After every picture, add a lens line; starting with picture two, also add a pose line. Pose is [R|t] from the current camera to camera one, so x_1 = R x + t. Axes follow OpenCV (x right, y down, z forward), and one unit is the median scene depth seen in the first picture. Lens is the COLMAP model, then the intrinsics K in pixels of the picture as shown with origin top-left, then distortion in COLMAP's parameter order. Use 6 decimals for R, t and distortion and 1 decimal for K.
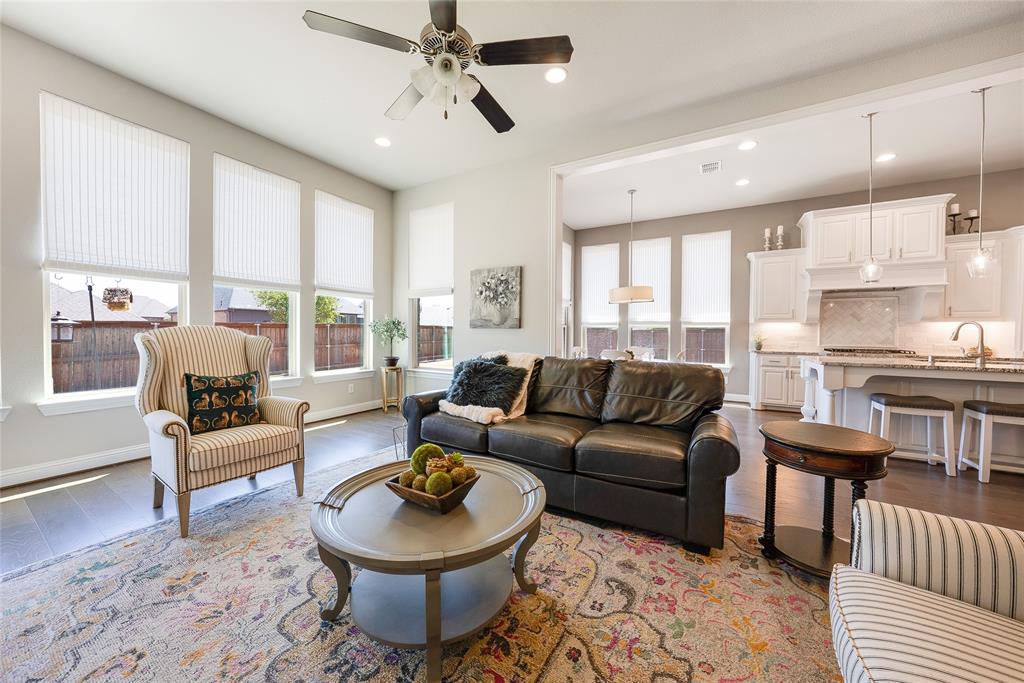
lens RADIAL K [[355.4, 0, 508.7], [0, 355.4, 338.6], [0, 0, 1]] dist [-0.013210, 0.000319]
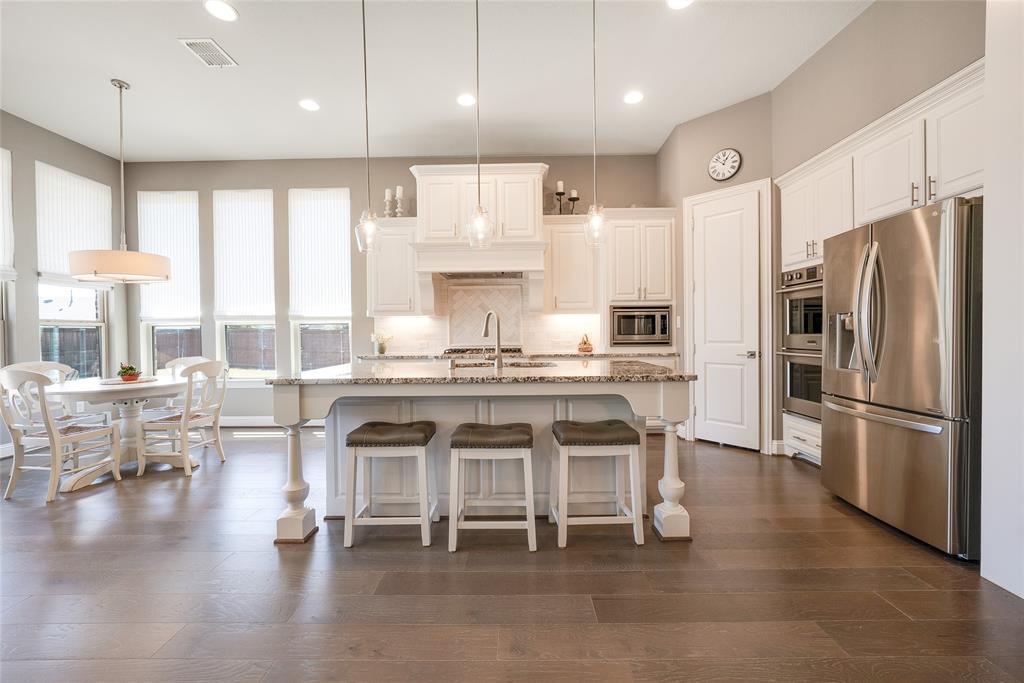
lens RADIAL K [[411.0, 0, 512.0], [0, 411.0, 341.5], [0, 0, 1]] dist [-0.028503, 0.000119]
pose [[0.859860, -0.030903, 0.509593, 0.576448], [0.029425, 0.999507, 0.010963, 0.006045], [-0.509680, 0.005568, 0.860346, 0.150154]]
